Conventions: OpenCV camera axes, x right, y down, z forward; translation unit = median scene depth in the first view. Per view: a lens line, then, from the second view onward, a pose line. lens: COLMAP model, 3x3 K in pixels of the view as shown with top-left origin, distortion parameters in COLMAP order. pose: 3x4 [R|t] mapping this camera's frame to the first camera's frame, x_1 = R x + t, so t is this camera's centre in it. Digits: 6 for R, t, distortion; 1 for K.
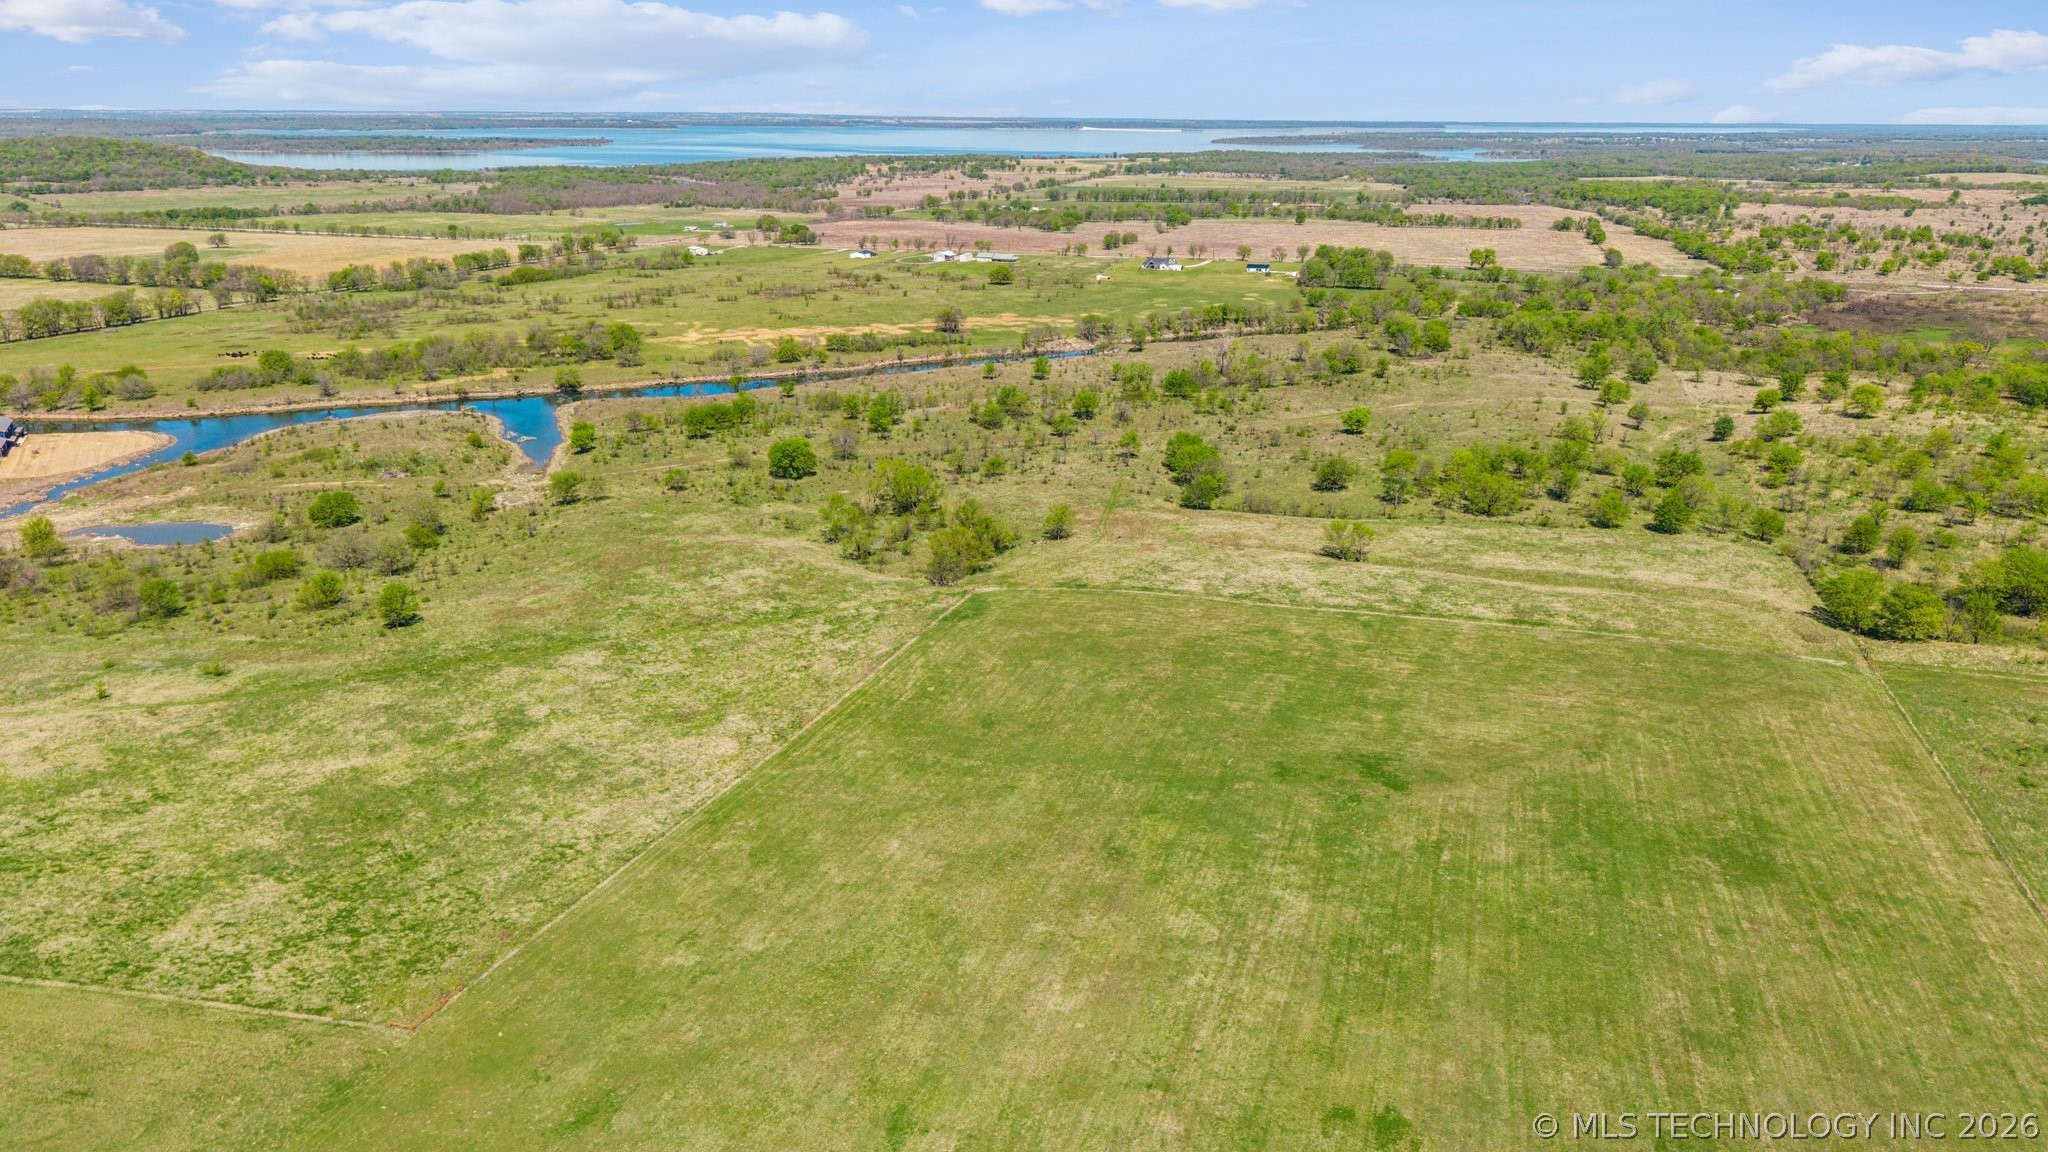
lens RADIAL K [[1395.1, 0, 1029.8], [0, 1395.1, 570.4], [0, 0, 1]] dist [0.020845, -0.025635]
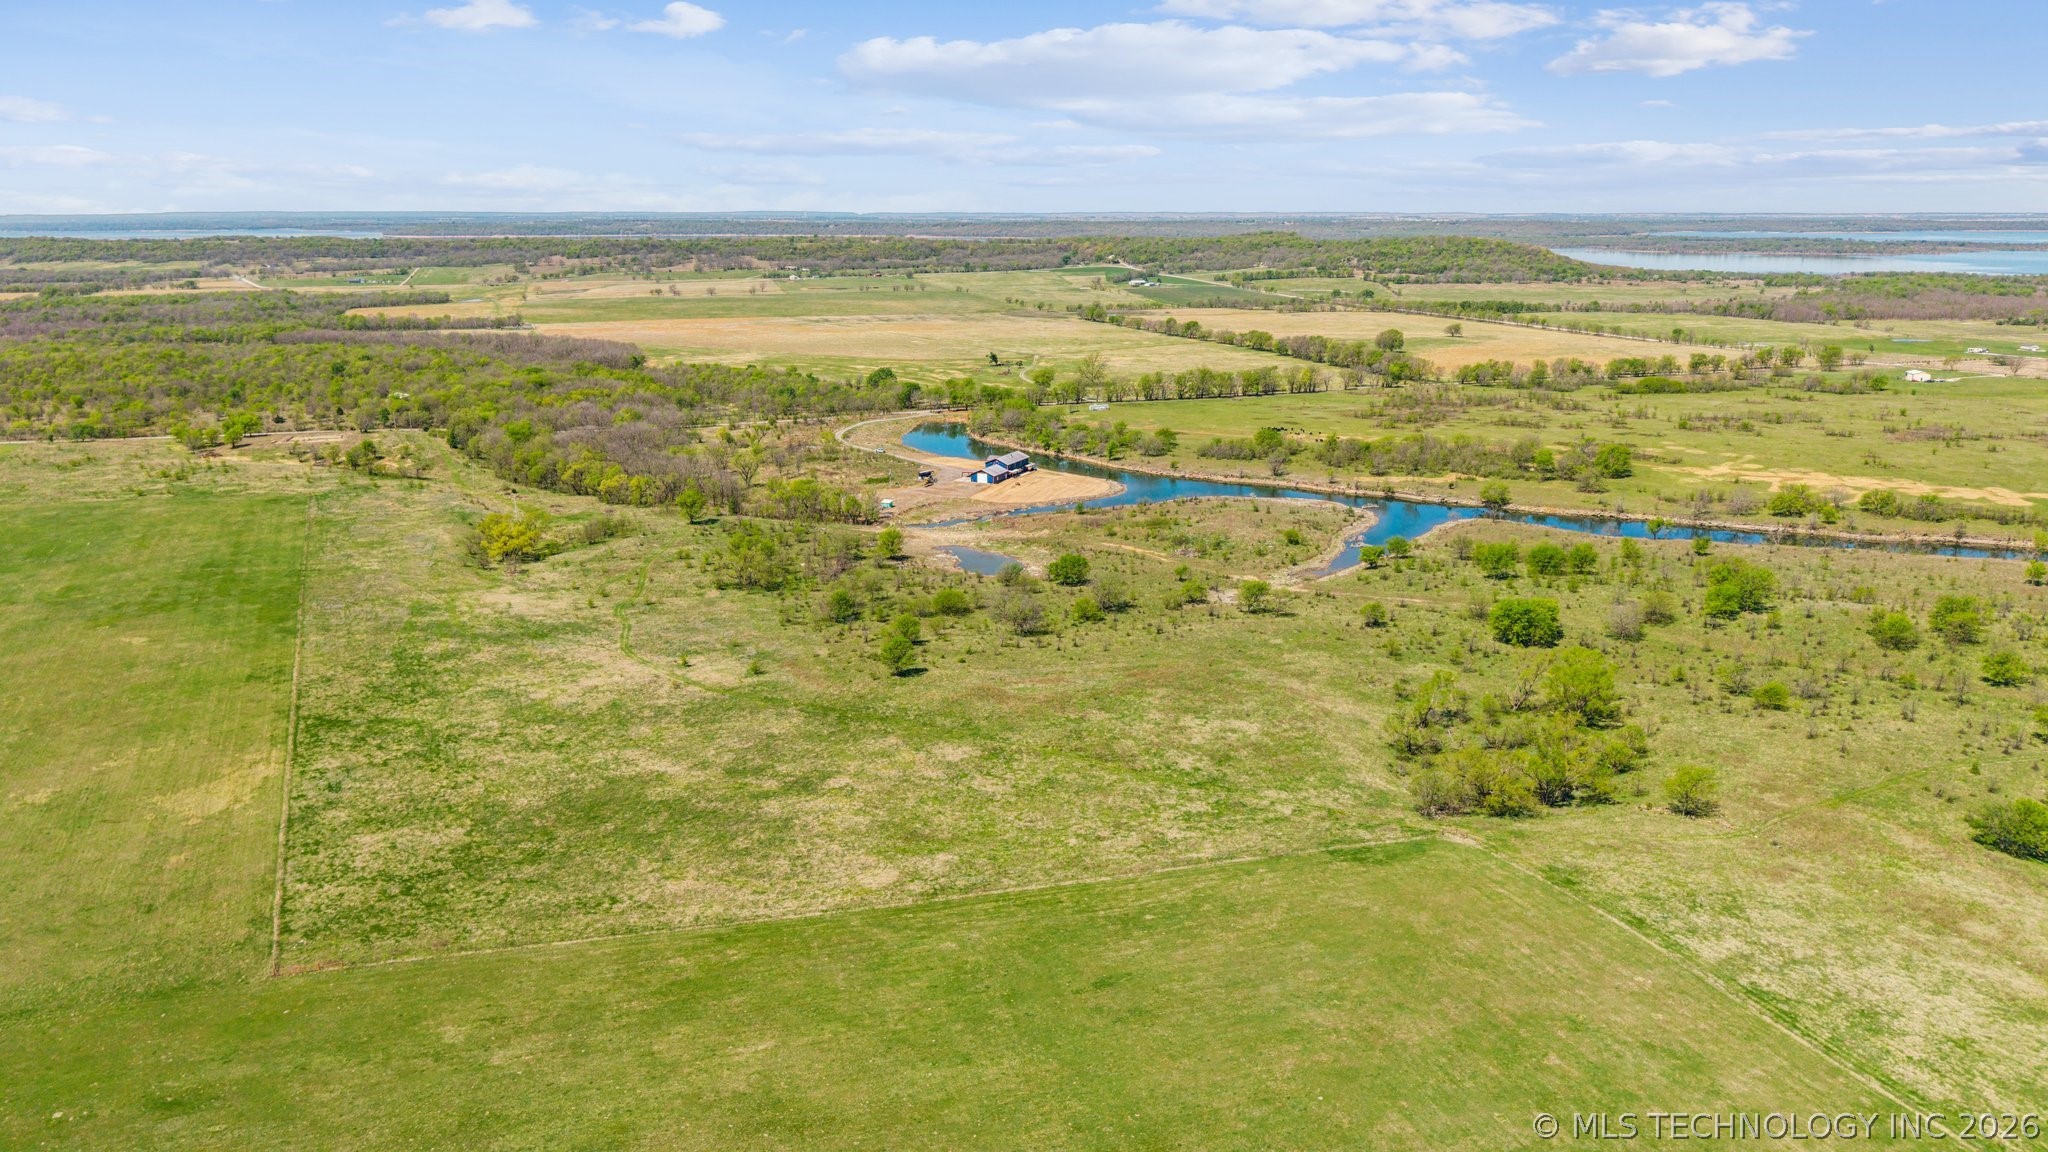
lens RADIAL K [[1395.1, 0, 1029.8], [0, 1395.1, 570.4], [0, 0, 1]] dist [0.020845, -0.025635]
pose [[0.591697, 0.194247, -0.782408, 0.163993], [-0.246594, 0.967627, 0.053744, -0.045738], [0.767519, 0.161137, 0.620443, 0.146319]]
